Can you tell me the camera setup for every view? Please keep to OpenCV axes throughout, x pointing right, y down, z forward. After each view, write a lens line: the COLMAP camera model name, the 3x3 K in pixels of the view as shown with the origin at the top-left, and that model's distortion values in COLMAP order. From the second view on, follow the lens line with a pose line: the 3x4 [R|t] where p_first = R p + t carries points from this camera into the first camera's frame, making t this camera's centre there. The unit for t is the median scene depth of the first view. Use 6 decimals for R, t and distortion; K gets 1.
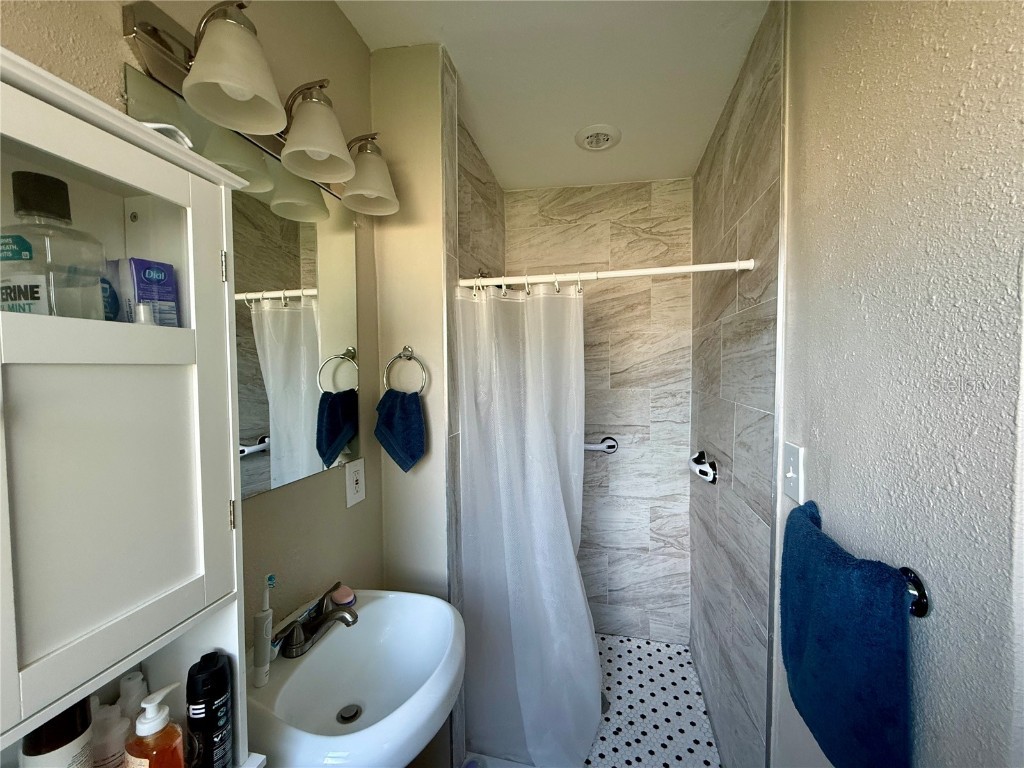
lens RADIAL K [[408.7, 0, 510.1], [0, 408.7, 384.1], [0, 0, 1]] dist [0.000343, 0.000239]
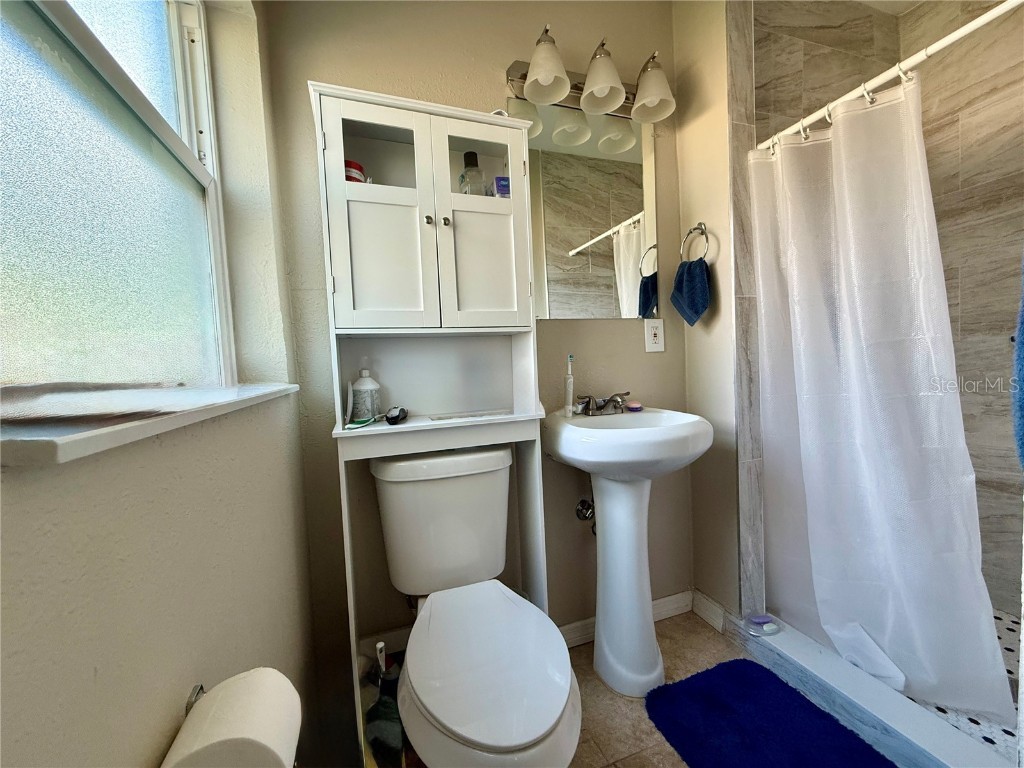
lens RADIAL K [[408.7, 0, 510.1], [0, 408.7, 384.1], [0, 0, 1]] dist [0.000343, 0.000239]
pose [[0.531974, 0.023763, -0.846427, 0.467402], [0.009150, 0.999386, 0.033808, 0.330910], [0.846711, -0.025729, 0.531430, -0.089779]]
